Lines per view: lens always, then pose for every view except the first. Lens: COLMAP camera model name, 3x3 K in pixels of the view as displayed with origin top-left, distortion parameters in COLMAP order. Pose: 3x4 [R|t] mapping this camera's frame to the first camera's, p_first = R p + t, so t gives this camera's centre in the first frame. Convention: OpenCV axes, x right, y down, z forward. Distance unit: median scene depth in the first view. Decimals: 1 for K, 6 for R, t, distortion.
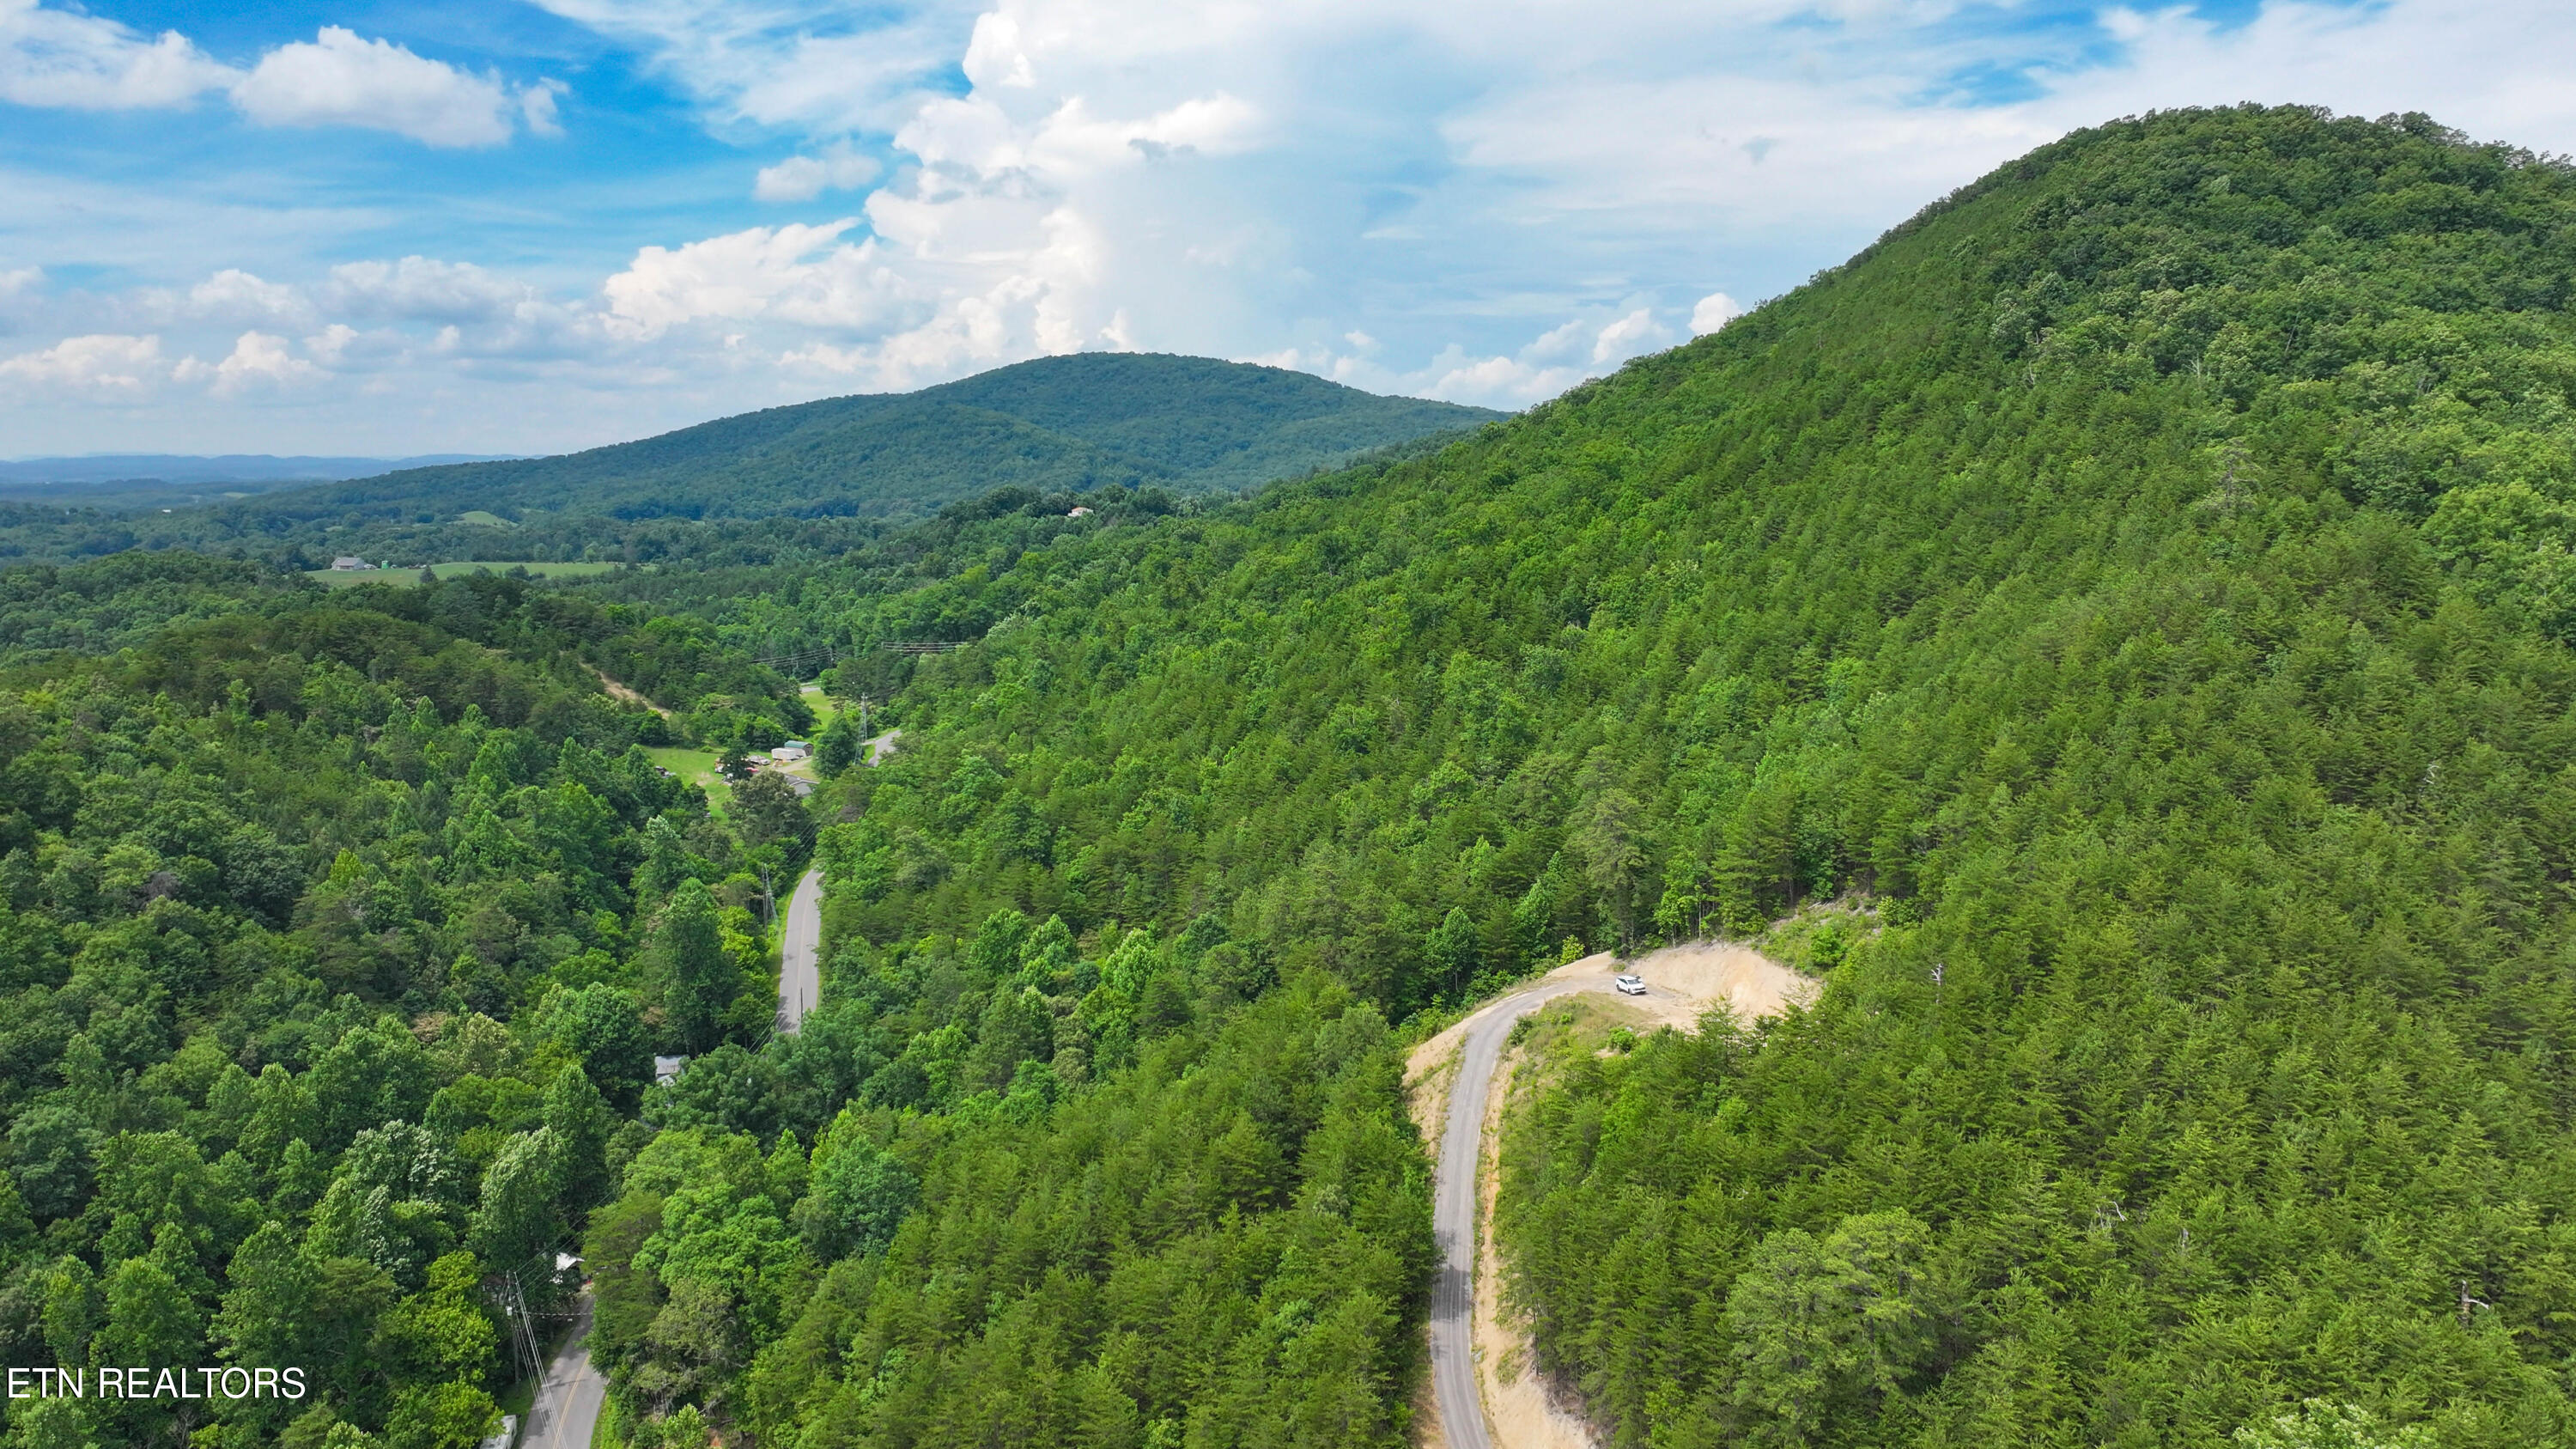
lens RADIAL K [[1985.8, 0, 1288.0], [0, 1985.8, 724.5], [0, 0, 1]] dist [0.004877, 0.011039]
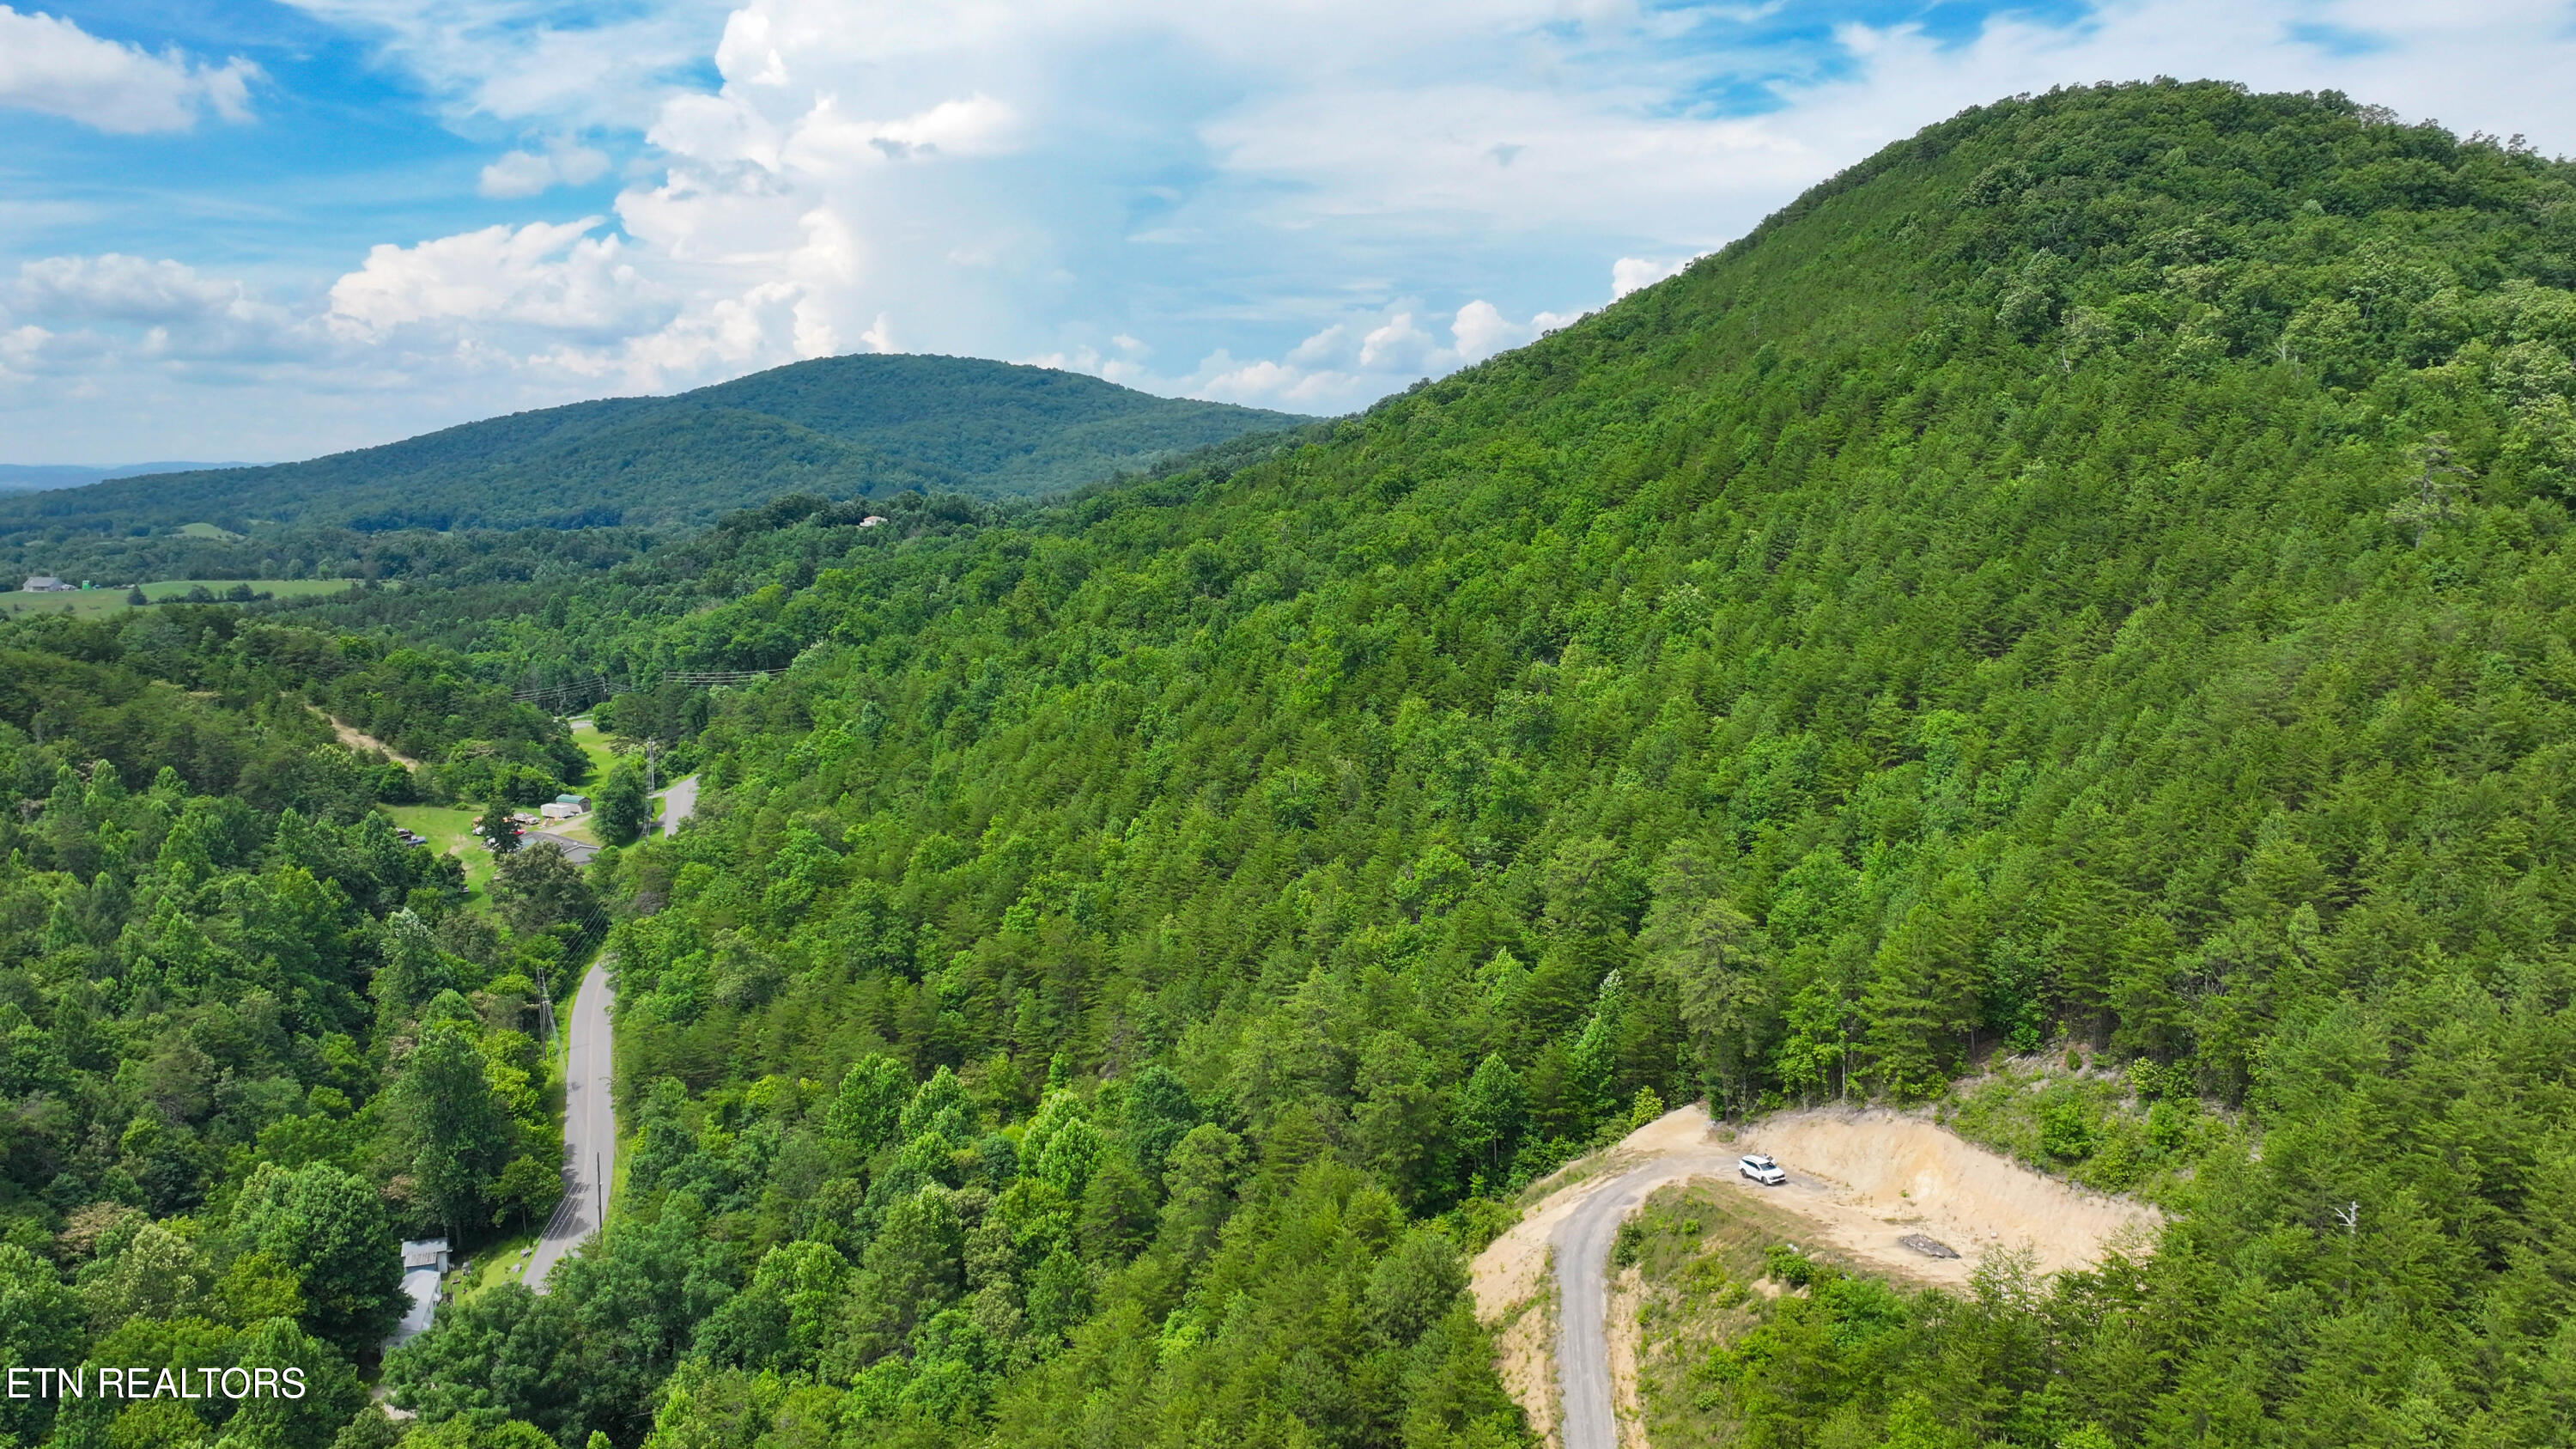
lens RADIAL K [[1985.8, 0, 1288.0], [0, 1985.8, 724.5], [0, 0, 1]] dist [0.004877, 0.011039]
pose [[0.993697, -0.020864, 0.110144, -0.052726], [0.020981, 0.999780, 0.000097, -0.025234], [-0.110122, 0.002215, 0.993916, 0.176737]]
